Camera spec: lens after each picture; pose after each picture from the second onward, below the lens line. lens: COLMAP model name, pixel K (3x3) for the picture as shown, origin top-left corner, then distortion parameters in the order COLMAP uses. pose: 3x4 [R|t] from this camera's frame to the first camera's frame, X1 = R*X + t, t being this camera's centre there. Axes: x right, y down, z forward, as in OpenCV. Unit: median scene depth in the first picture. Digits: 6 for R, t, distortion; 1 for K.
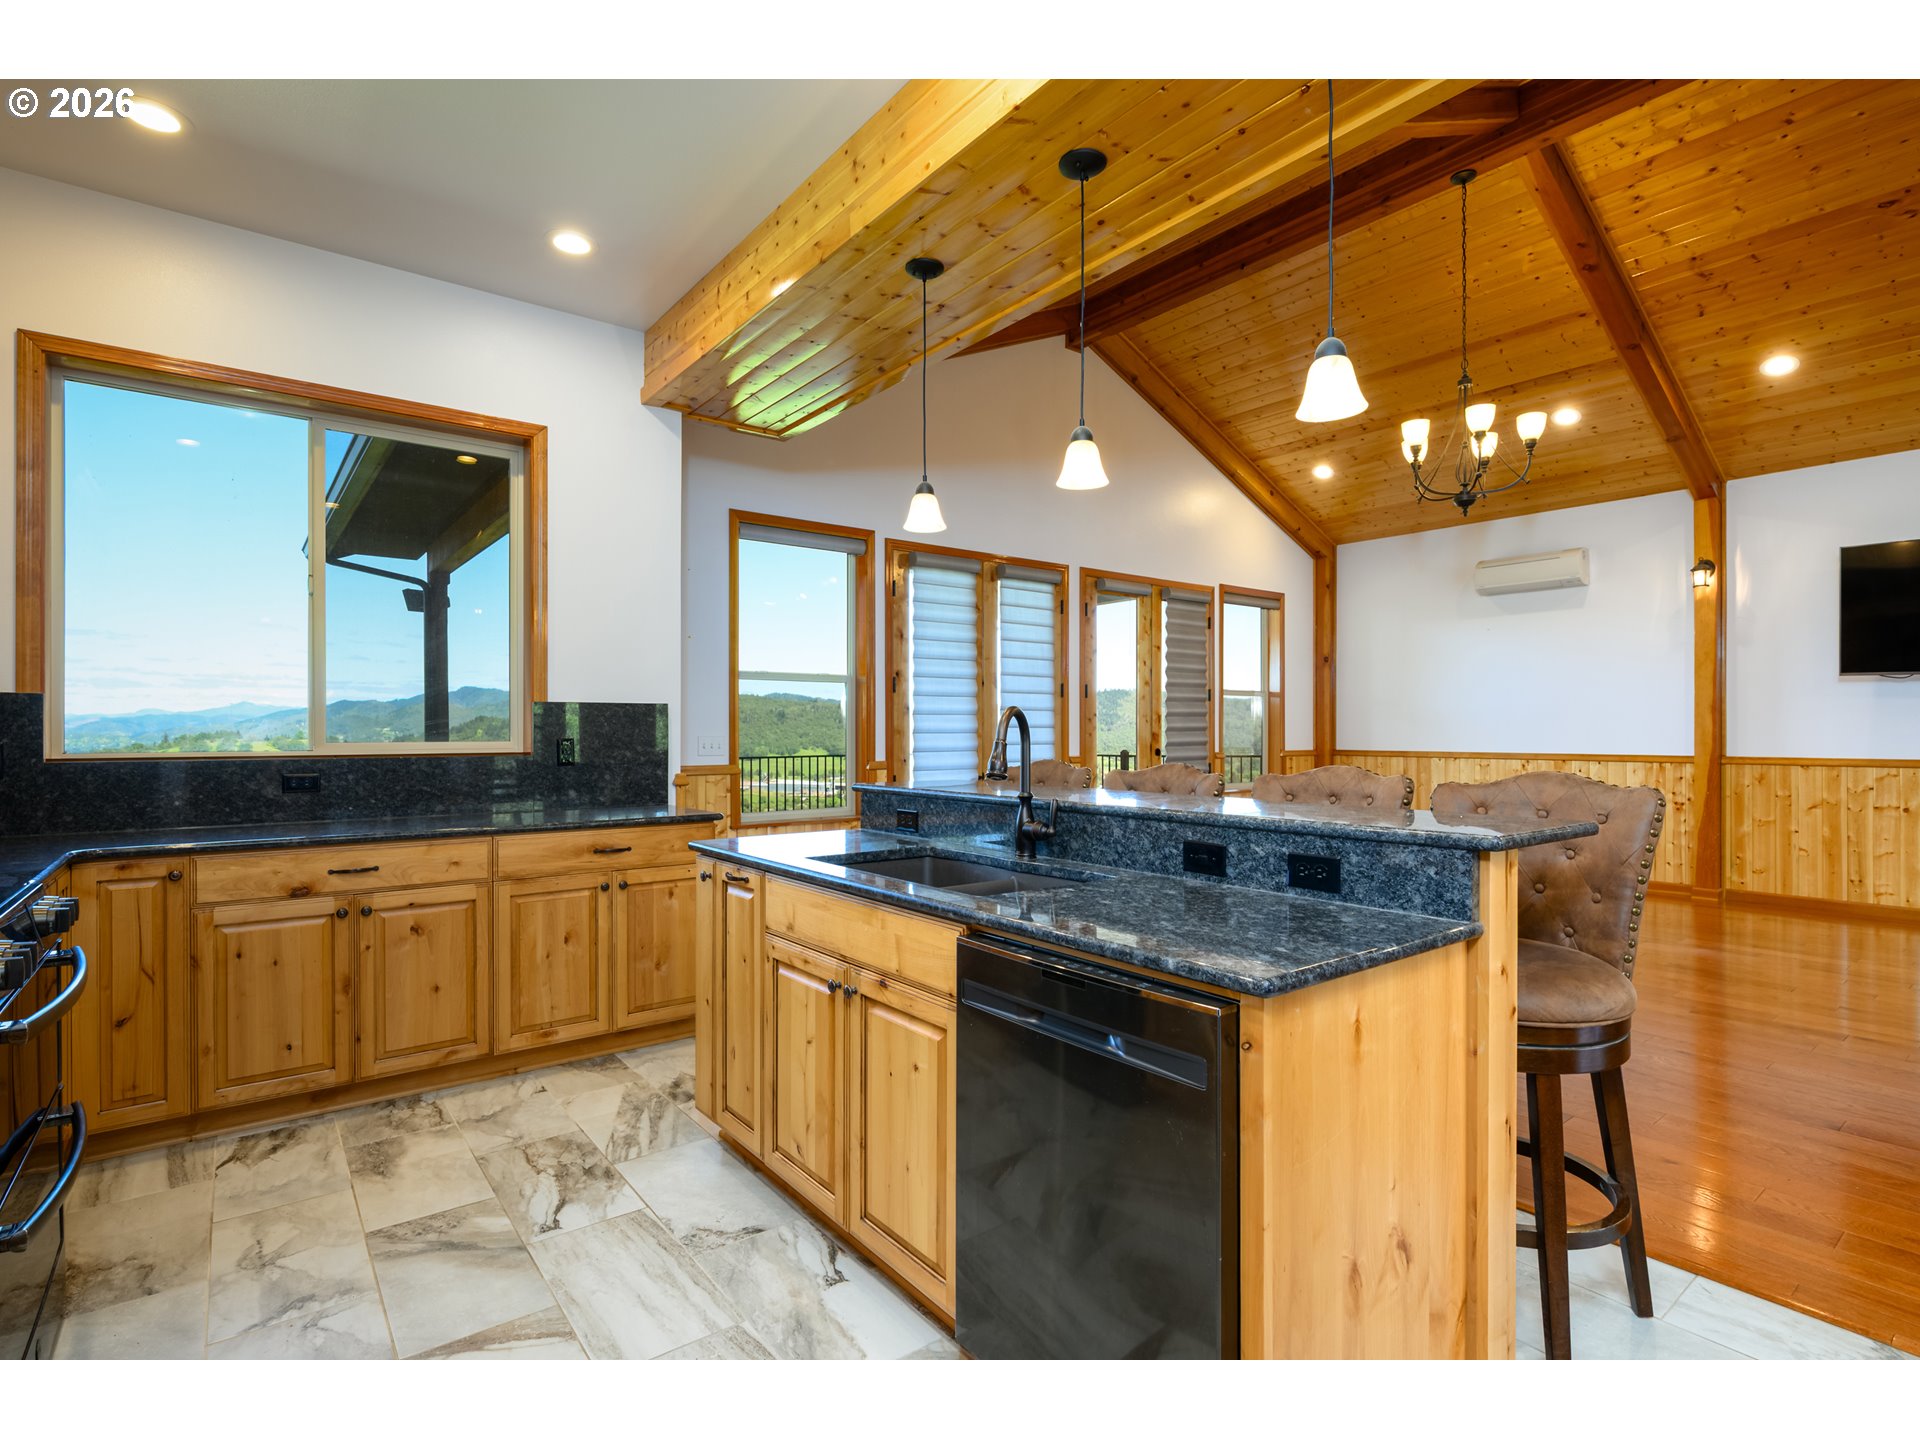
lens RADIAL K [[936.5, 0, 969.5], [0, 936.5, 731.6], [0, 0, 1]] dist [0.002233, 0.000605]
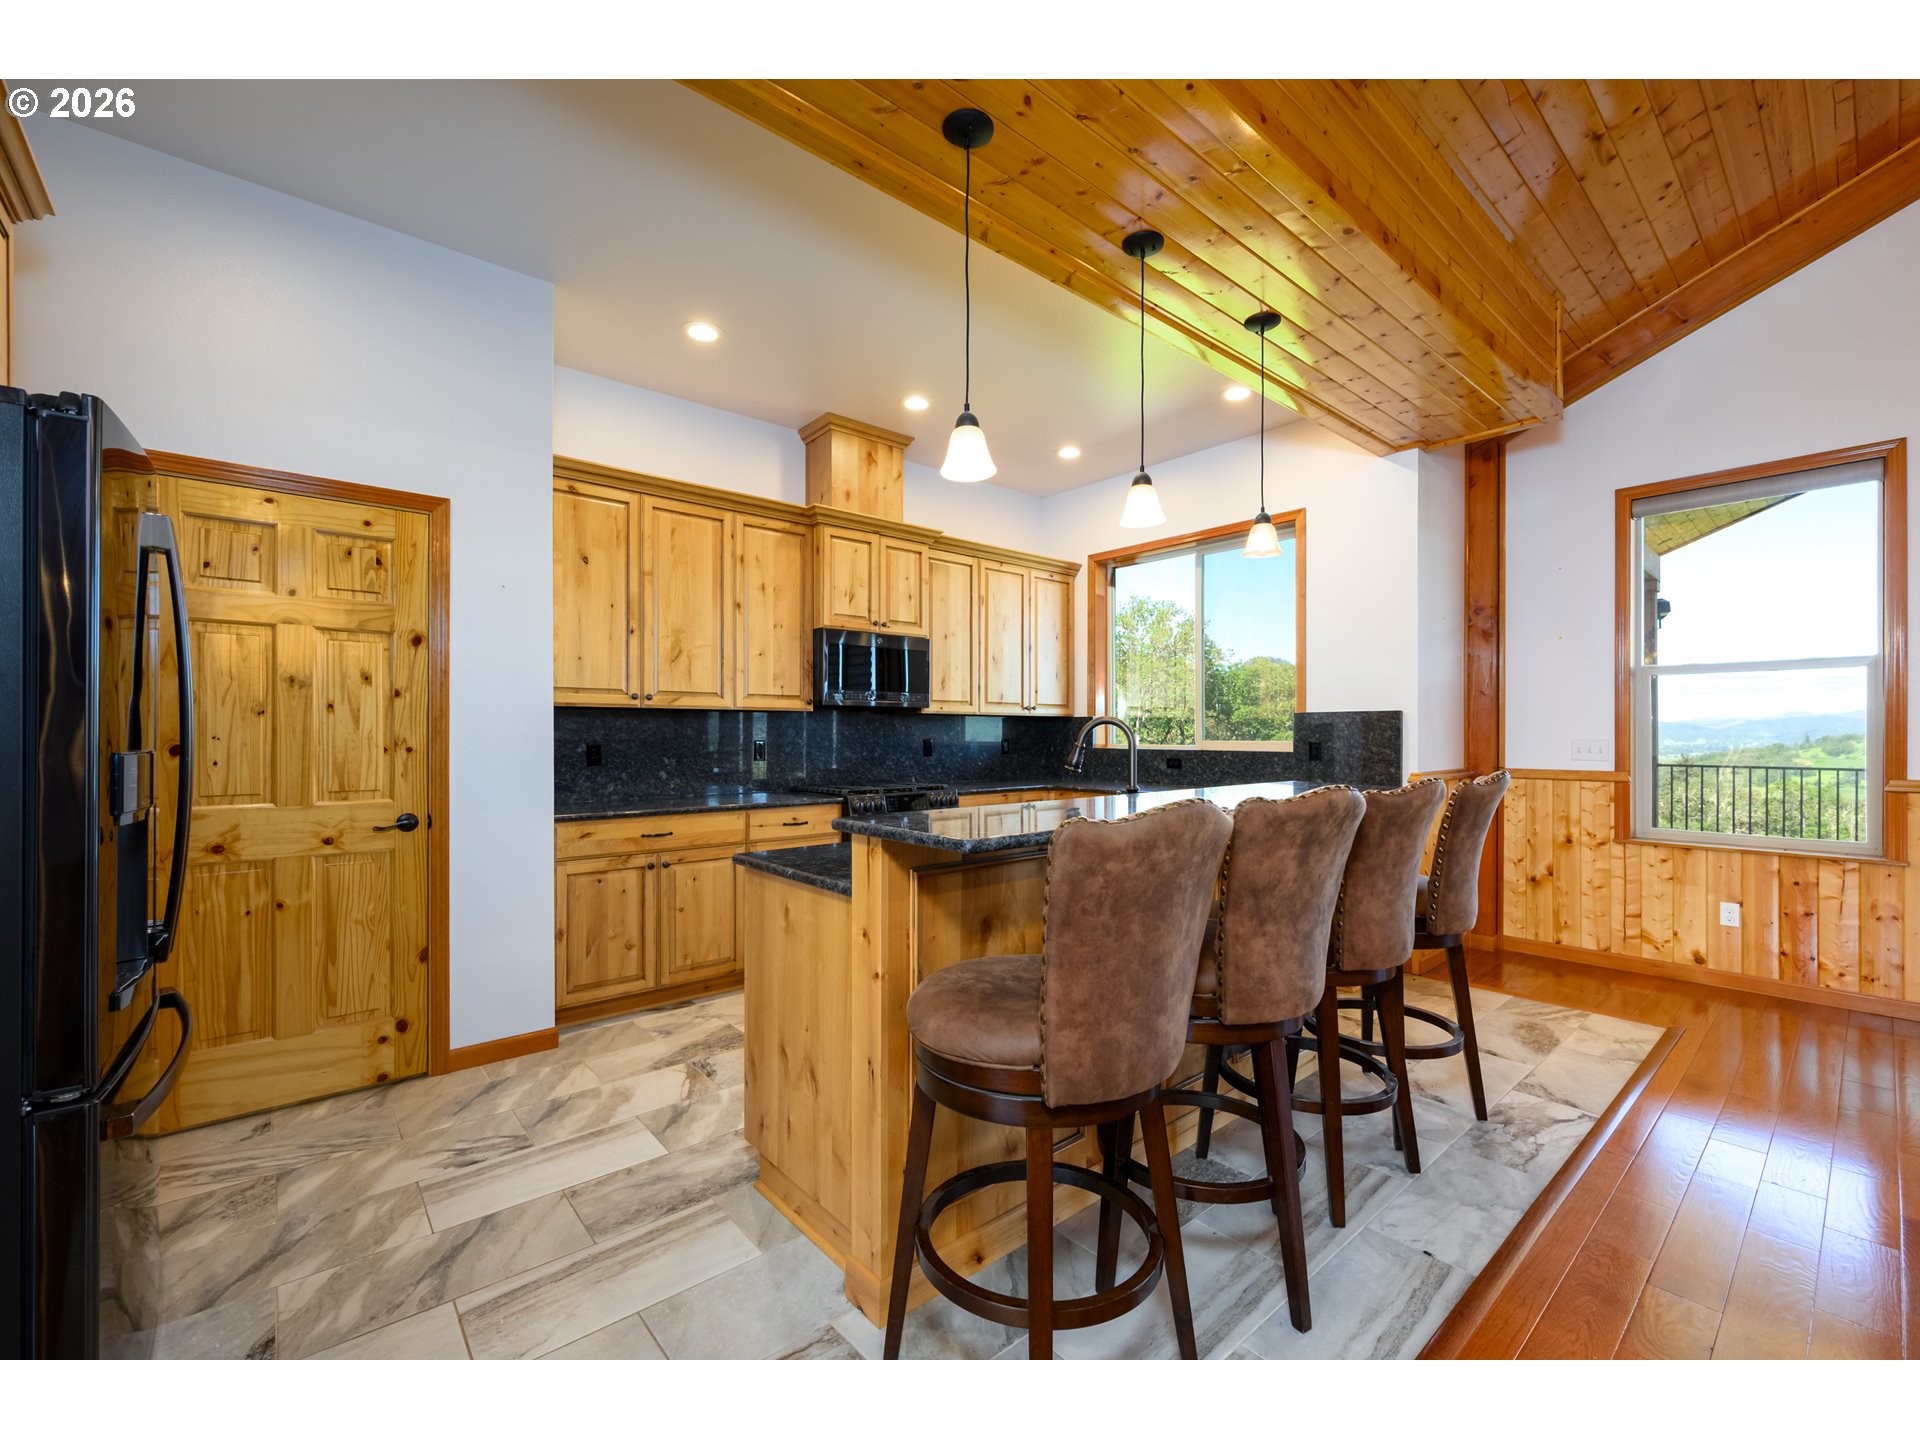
lens RADIAL K [[796.6, 0, 941.8], [0, 796.6, 731.8], [0, 0, 1]] dist [-0.004366, -0.000538]
pose [[0.019939, 0.000493, -0.999801, 0.425692], [-0.001449, 0.999999, 0.000464, -0.001539], [0.999800, 0.001439, 0.019940, 0.280714]]
